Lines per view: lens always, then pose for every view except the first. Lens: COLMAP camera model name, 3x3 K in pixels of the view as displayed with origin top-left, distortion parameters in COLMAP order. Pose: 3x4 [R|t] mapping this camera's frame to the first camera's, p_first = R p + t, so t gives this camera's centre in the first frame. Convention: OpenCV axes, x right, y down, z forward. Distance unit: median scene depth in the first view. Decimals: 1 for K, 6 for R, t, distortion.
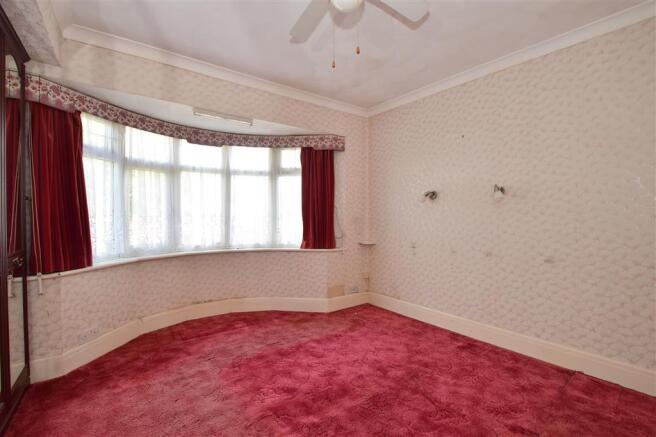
lens RADIAL K [[292.6, 0, 329.5], [0, 292.6, 219.0], [0, 0, 1]] dist [-0.032075, 0.000466]
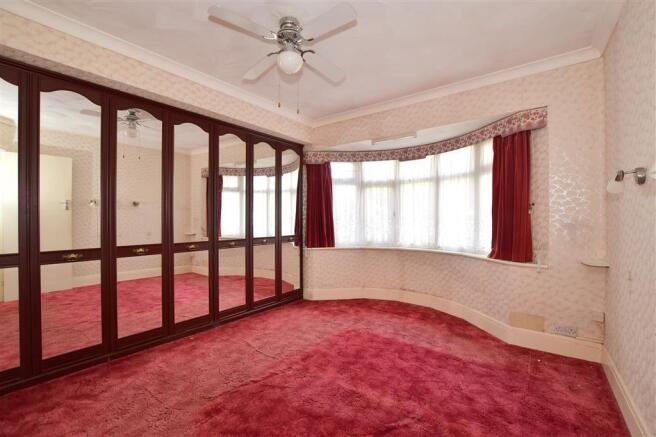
lens RADIAL K [[292.6, 0, 329.5], [0, 292.6, 219.0], [0, 0, 1]] dist [-0.032075, 0.000466]
pose [[0.258509, -0.002439, -0.966006, 0.668433], [-0.012861, 0.999900, -0.005966, 0.000392], [0.965923, 0.013966, 0.258452, 0.373006]]
